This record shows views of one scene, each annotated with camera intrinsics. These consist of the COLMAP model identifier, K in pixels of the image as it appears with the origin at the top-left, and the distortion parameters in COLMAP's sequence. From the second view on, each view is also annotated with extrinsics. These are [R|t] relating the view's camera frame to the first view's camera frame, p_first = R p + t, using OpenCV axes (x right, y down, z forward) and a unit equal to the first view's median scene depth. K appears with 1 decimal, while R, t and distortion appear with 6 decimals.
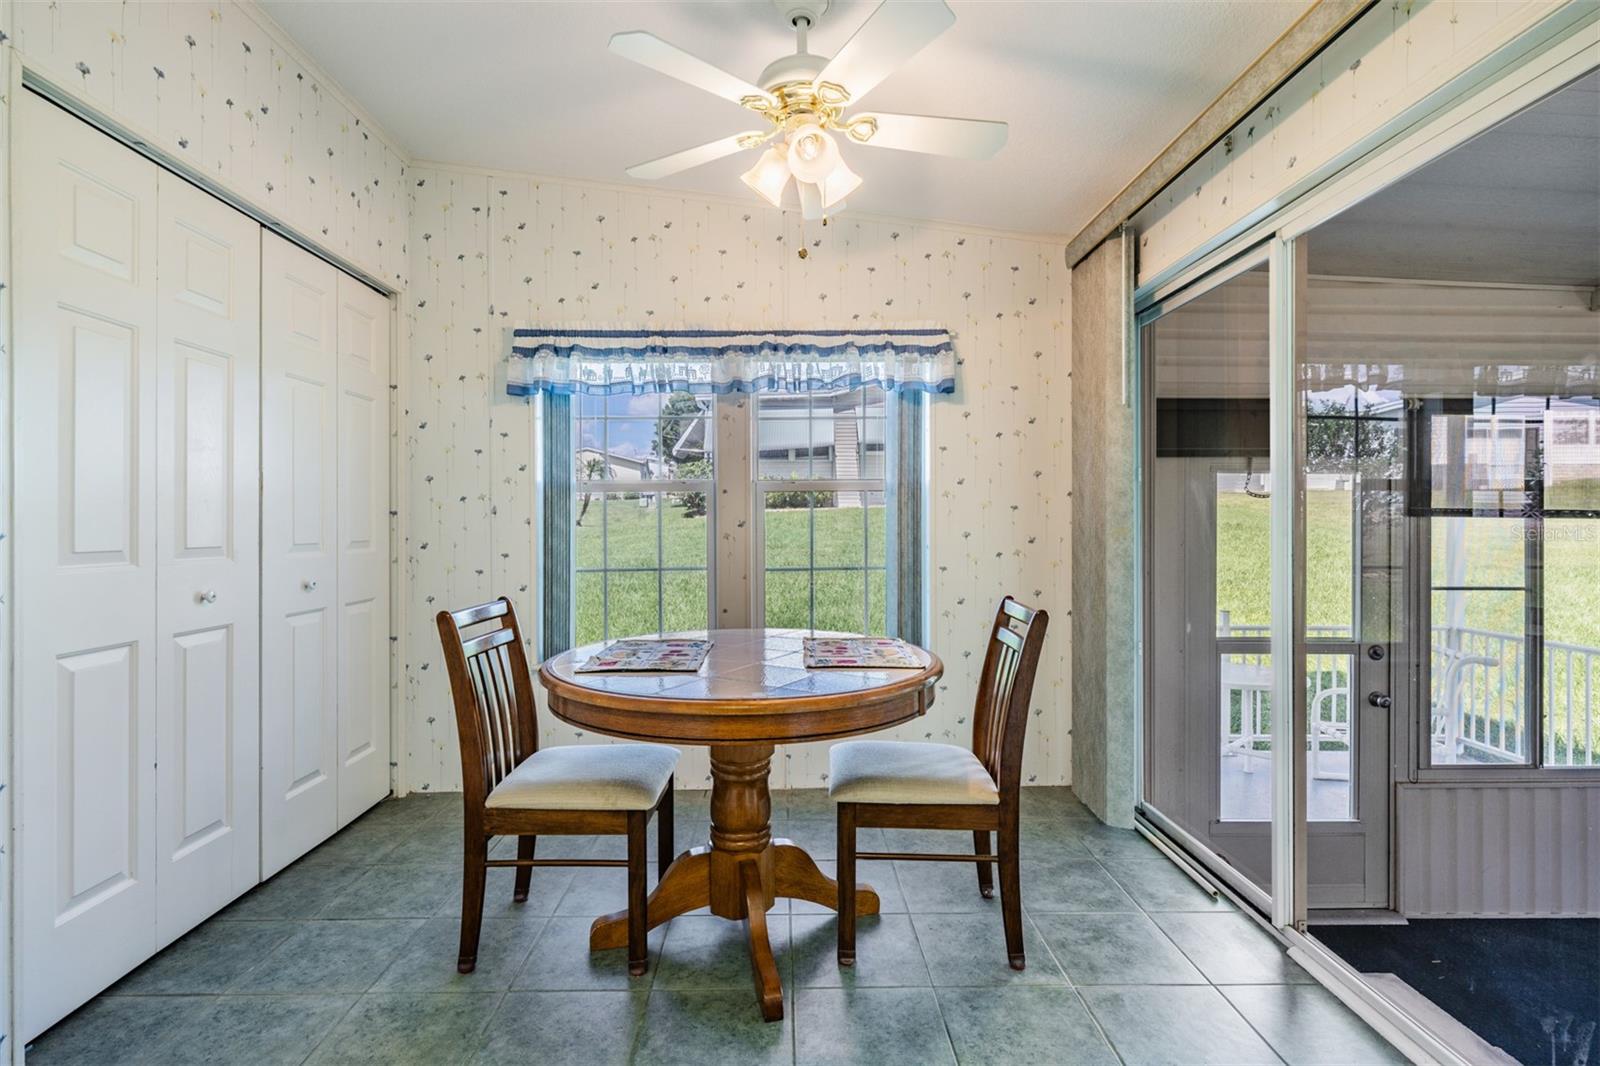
lens RADIAL K [[742.8, 0, 793.5], [0, 742.8, 523.8], [0, 0, 1]] dist [0.002235, -0.000021]
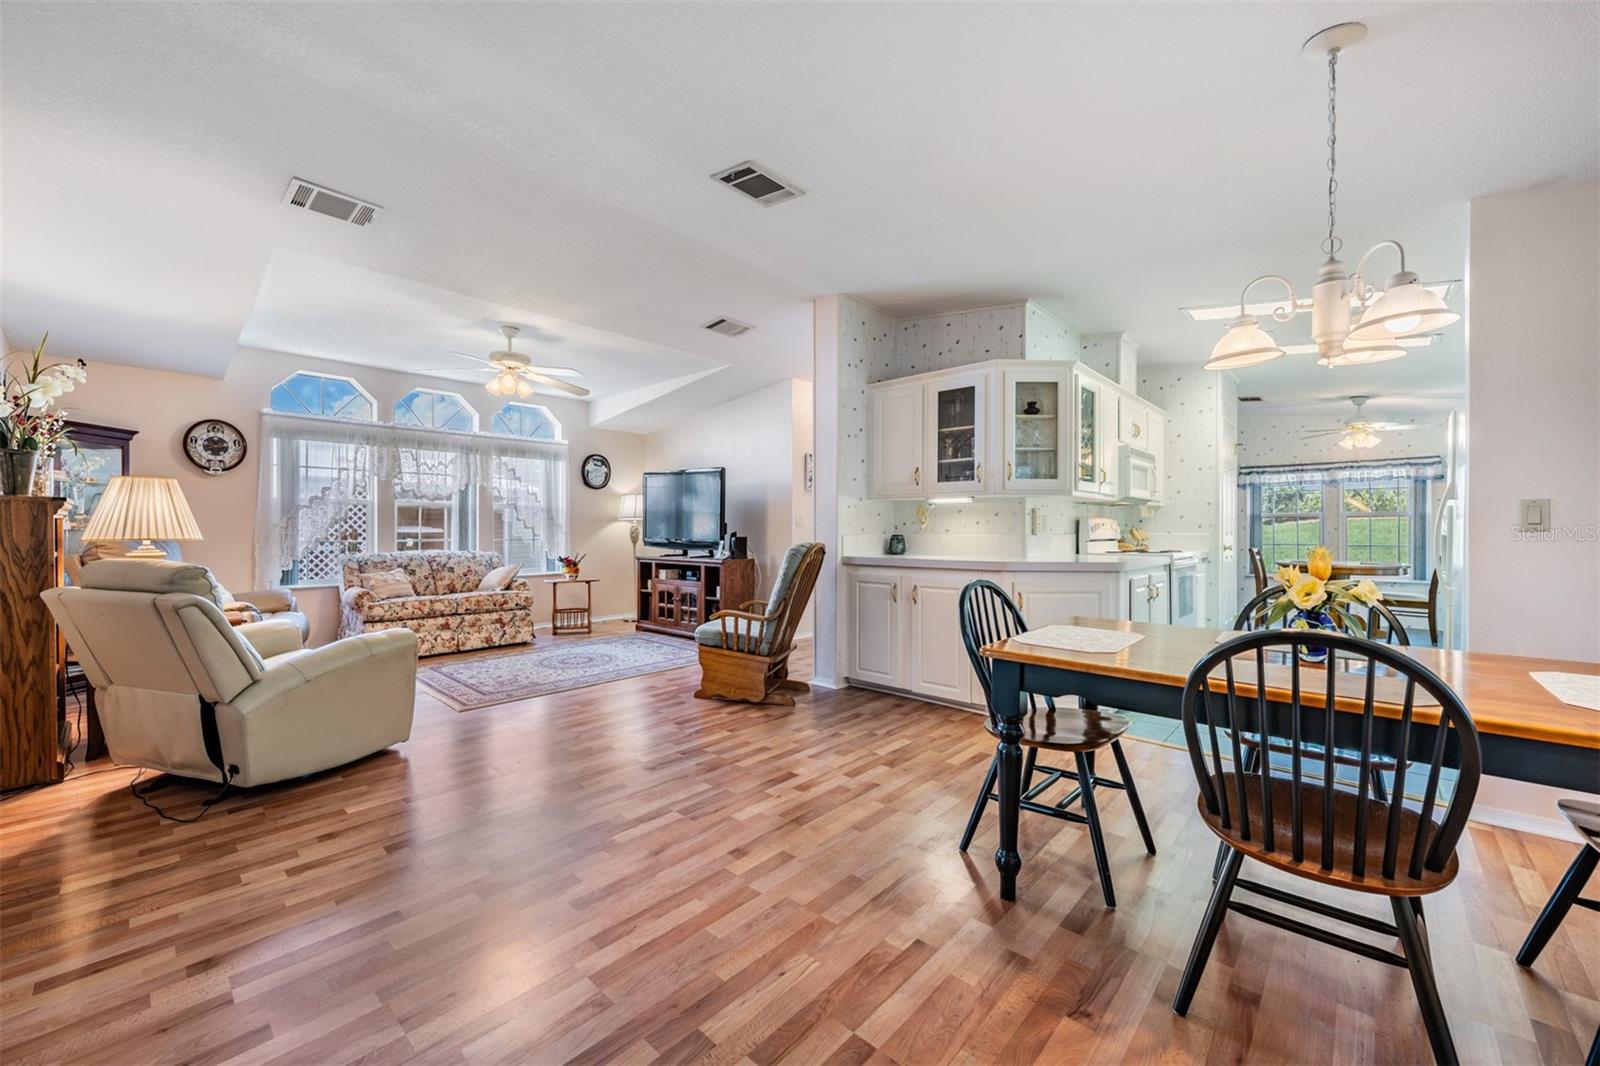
lens RADIAL K [[630.9, 0, 795.9], [0, 630.9, 526.6], [0, 0, 1]] dist [0.000200, -0.000166]
pose [[0.726158, -0.000100, -0.687528, 0.101127], [-0.002818, 0.999991, -0.003122, 0.004423], [0.687522, 0.004205, 0.726151, -2.487688]]
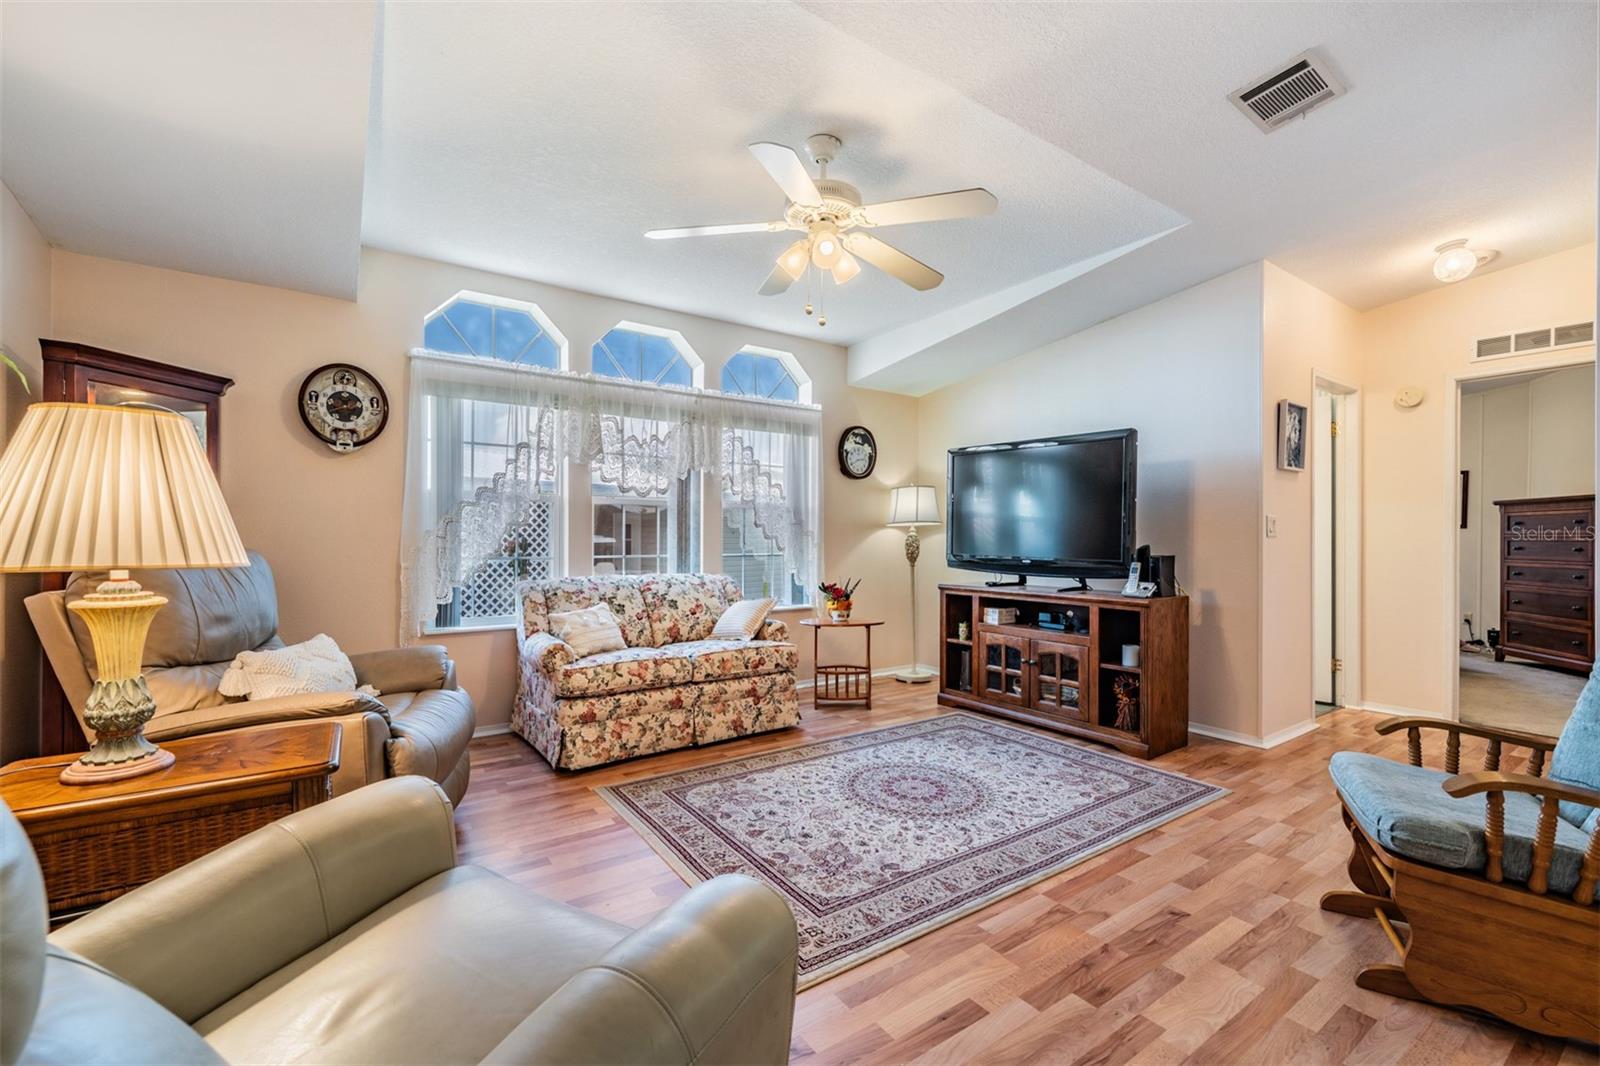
lens RADIAL K [[677.5, 0, 798.2], [0, 677.5, 538.7], [0, 0, 1]] dist [0.001355, -0.000116]
pose [[0.561668, 0.004586, -0.827350, -0.935102], [-0.006133, 0.999980, 0.001380, 0.003698], [0.827340, 0.004299, 0.561685, -2.319470]]
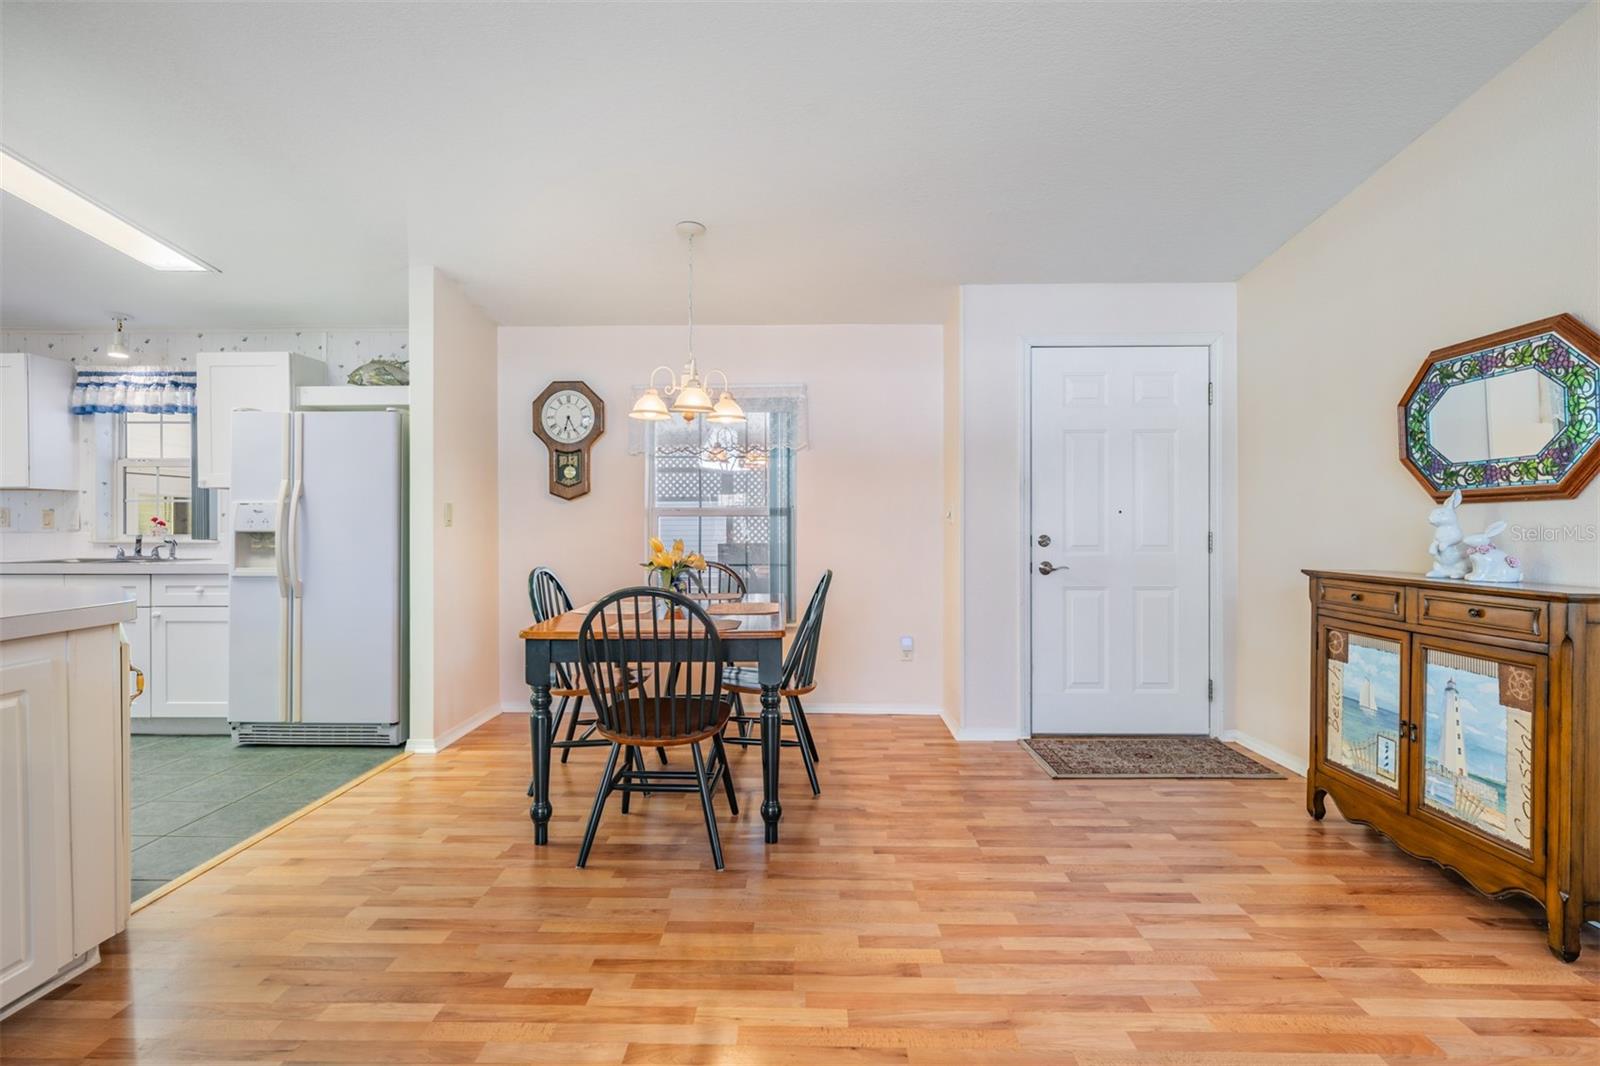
lens RADIAL K [[782.8, 0, 794.8], [0, 782.8, 526.2], [0, 0, 1]] dist [0.008079, 0.001060]
pose [[0.029866, -0.005081, 0.999541, -1.279391], [0.003450, 0.999982, 0.004981, 0.000333], [-0.999548, 0.003300, 0.029883, -1.850532]]
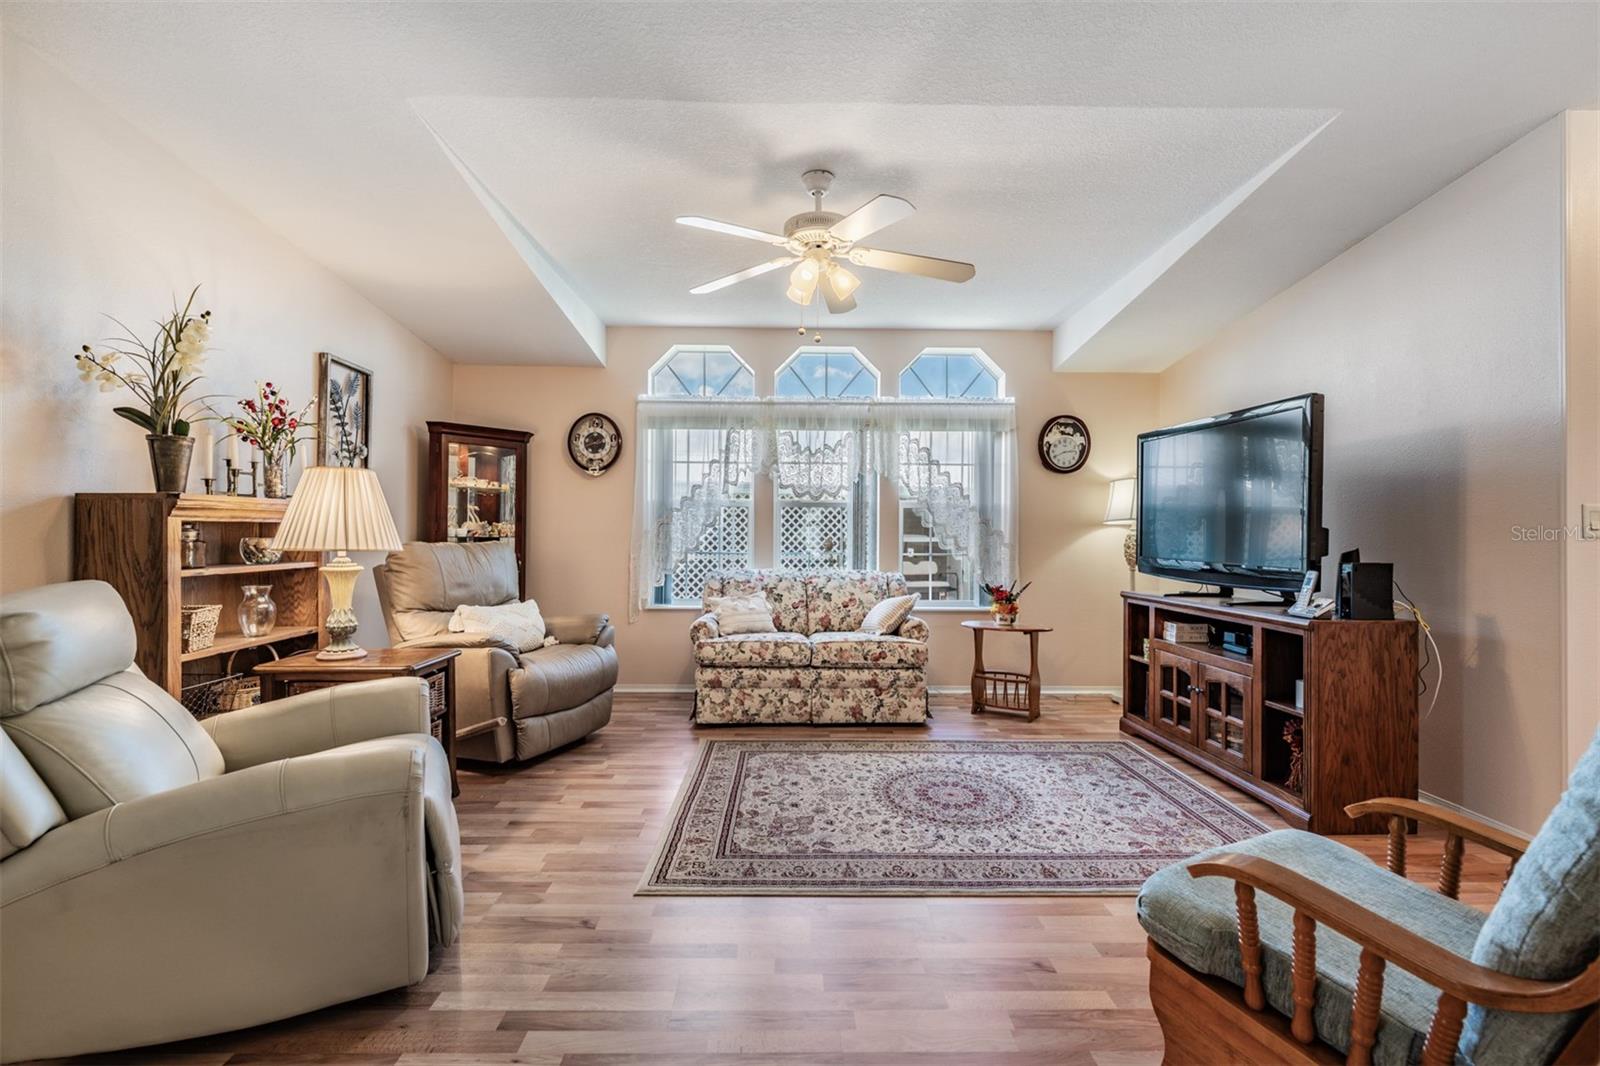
lens RADIAL K [[687.2, 0, 790.1], [0, 687.2, 529.8], [0, 0, 1]] dist [0.002651, 0.000029]
pose [[-0.000072, -0.007109, -0.999975, -0.642815], [-0.008844, 0.999936, -0.007108, 0.001482], [0.999961, 0.008844, -0.000134, -1.785167]]
